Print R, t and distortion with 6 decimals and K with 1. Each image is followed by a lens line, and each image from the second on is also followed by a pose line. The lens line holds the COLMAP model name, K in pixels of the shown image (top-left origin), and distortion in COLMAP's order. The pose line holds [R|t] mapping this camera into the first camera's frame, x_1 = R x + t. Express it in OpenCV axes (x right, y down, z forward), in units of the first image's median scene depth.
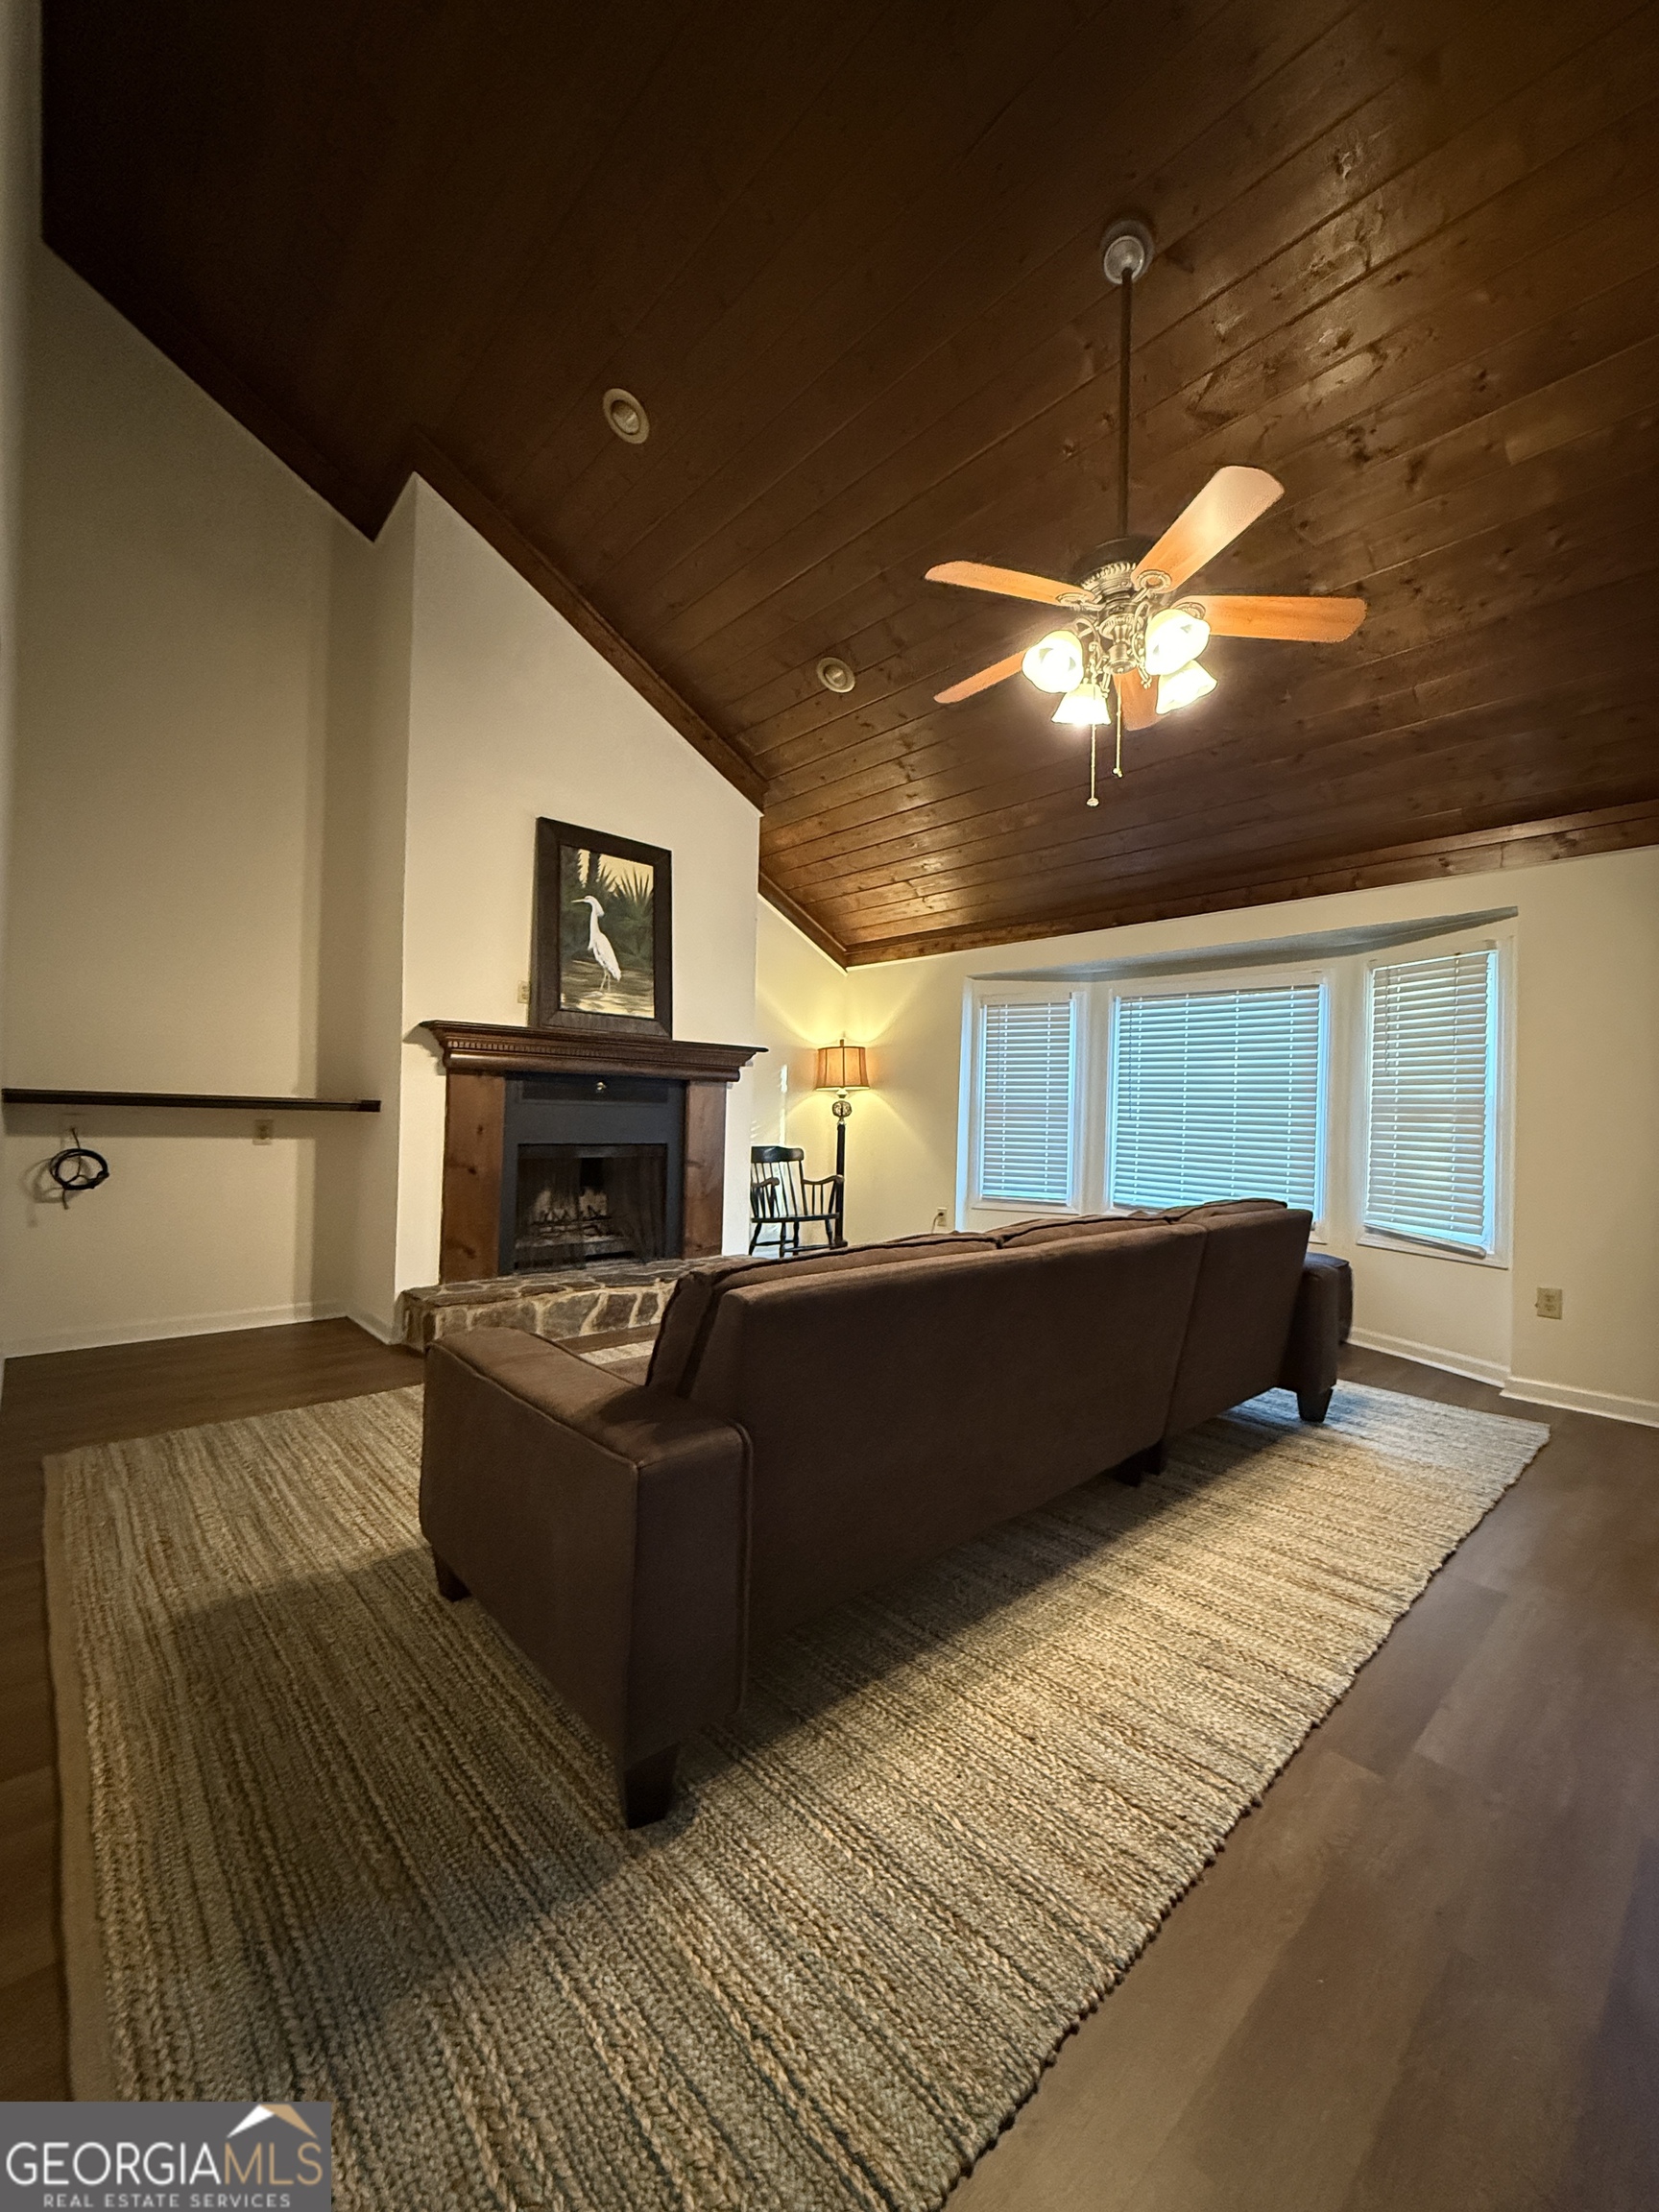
lens RADIAL K [[881.8, 0, 823.2], [0, 881.8, 1099.9], [0, 0, 1]] dist [-0.000188, 0.000505]
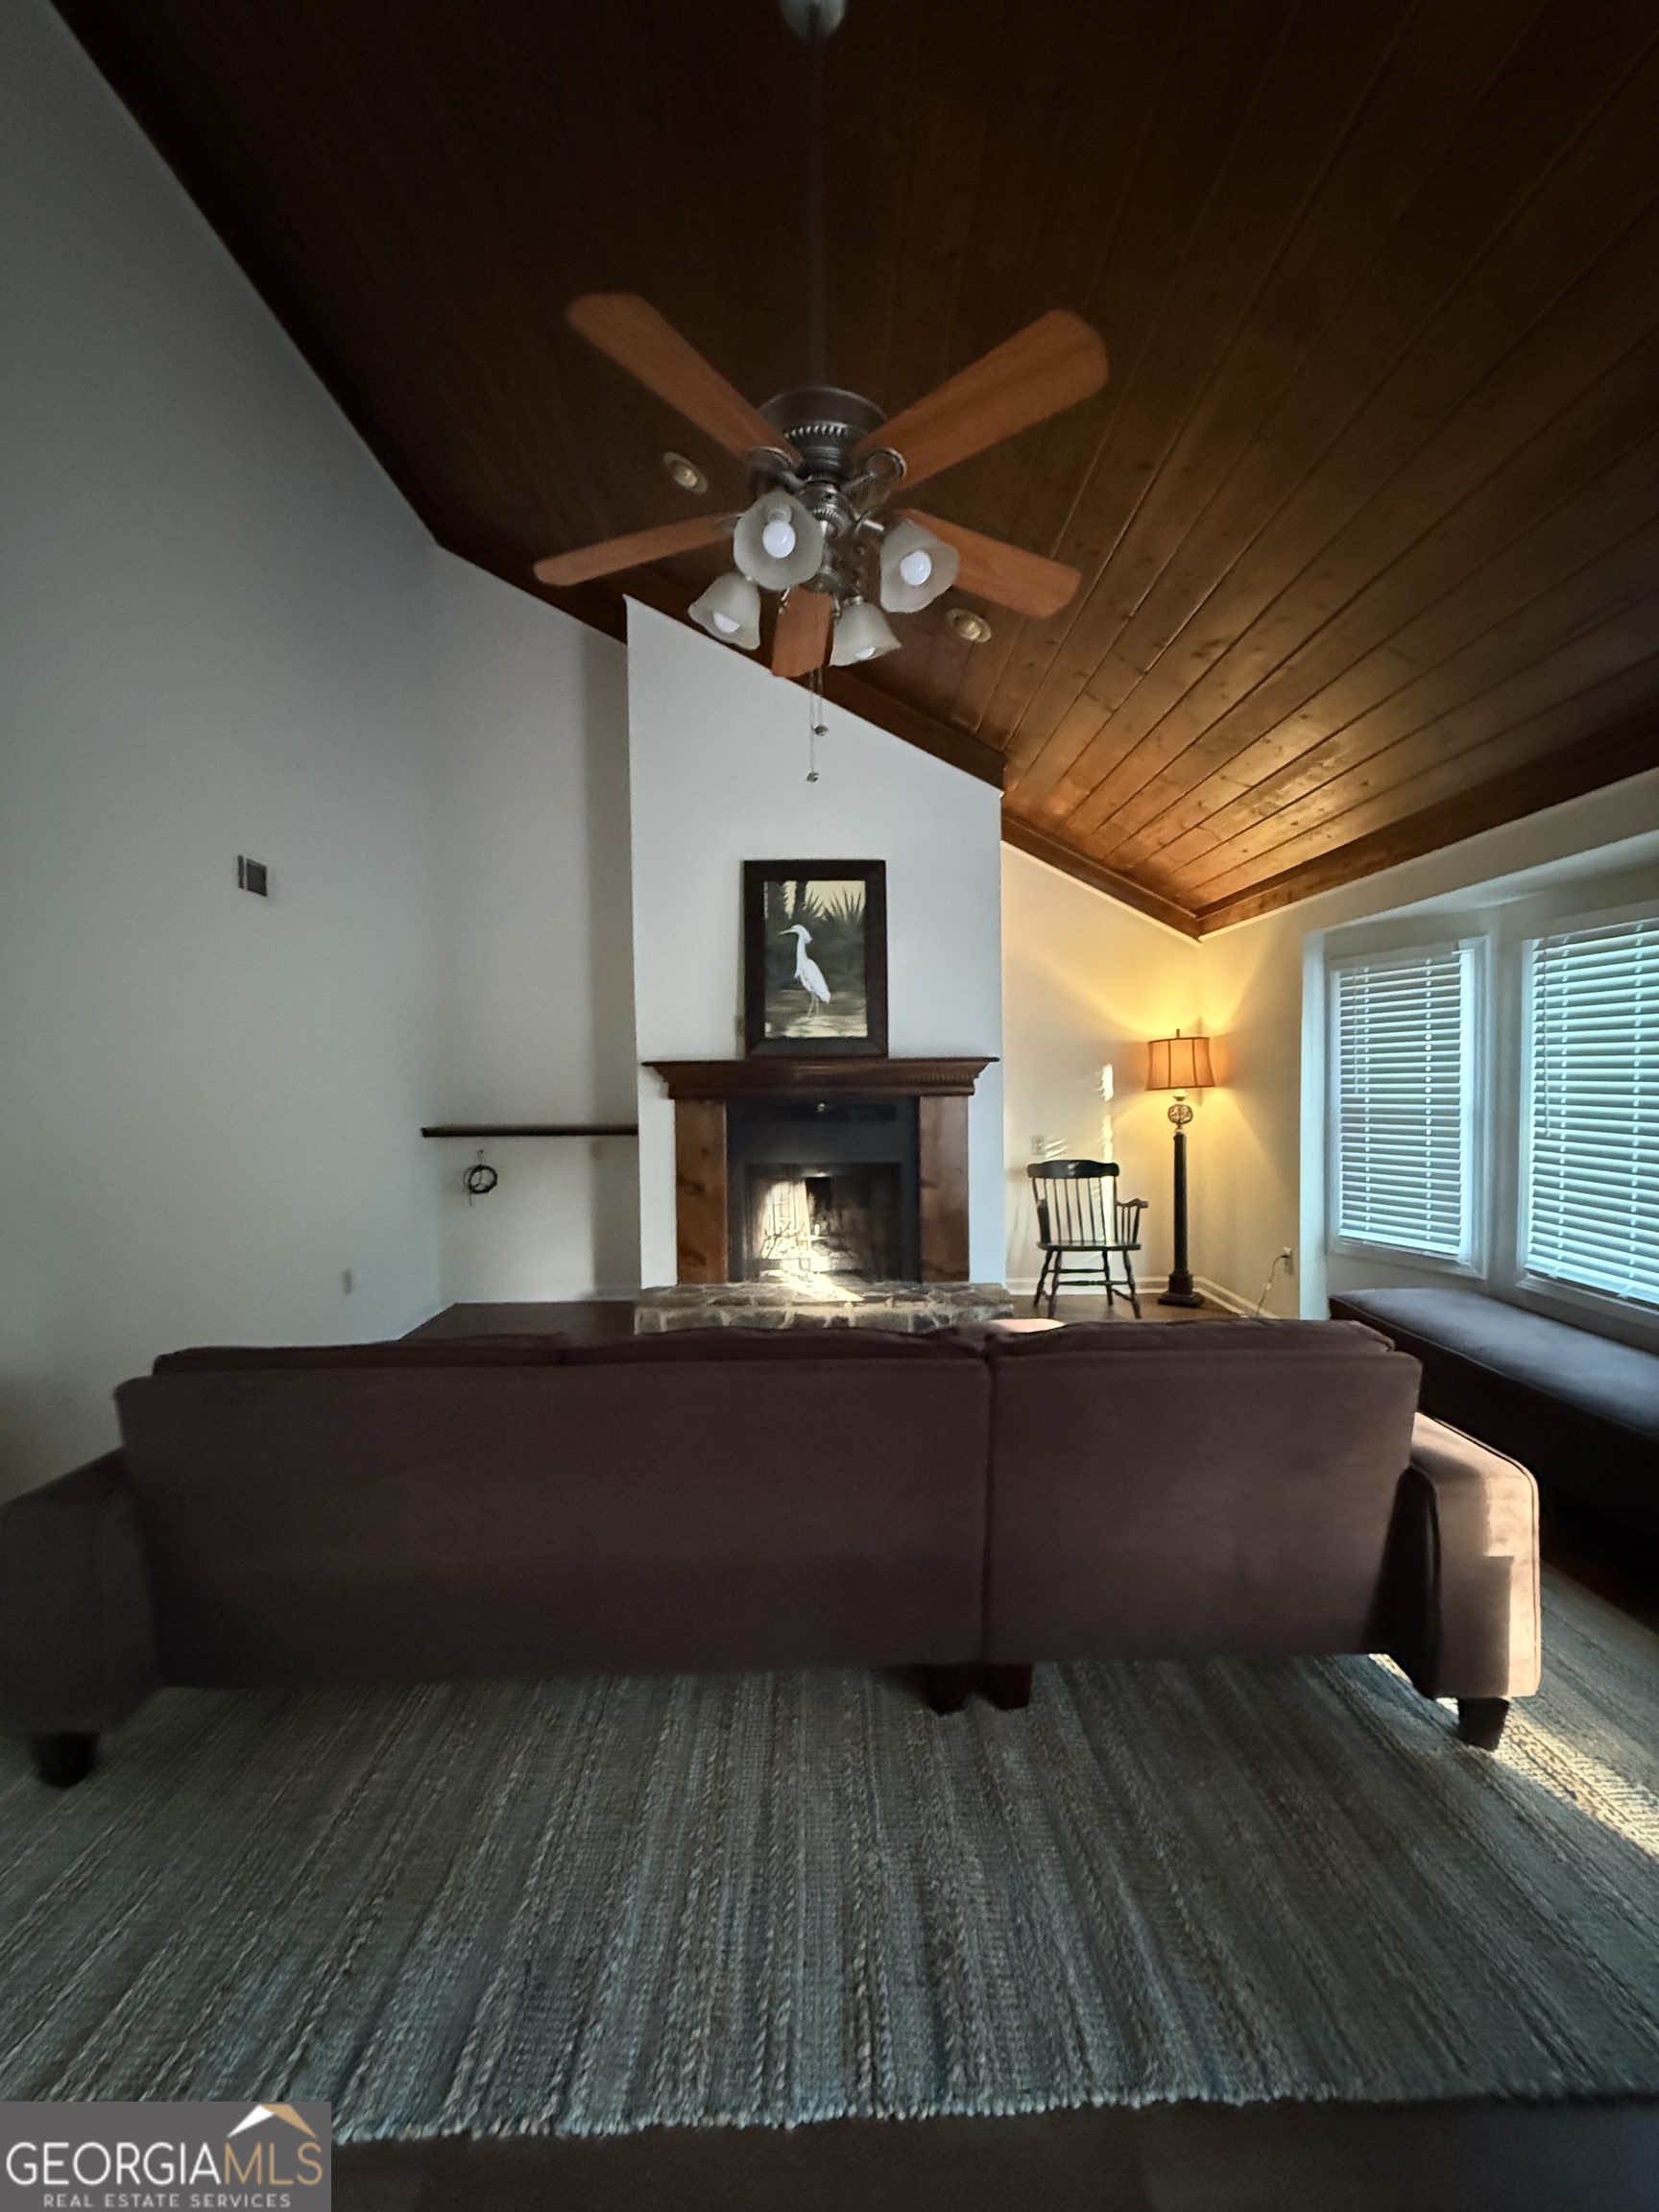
lens RADIAL K [[881.8, 0, 829.8], [0, 881.8, 1099.2], [0, 0, 1]] dist [-0.000188, 0.000505]
pose [[0.749092, -0.023204, -0.662059, 0.434853], [0.041818, 0.999050, 0.012301, -0.037119], [0.661145, -0.036901, 0.749350, 0.236440]]
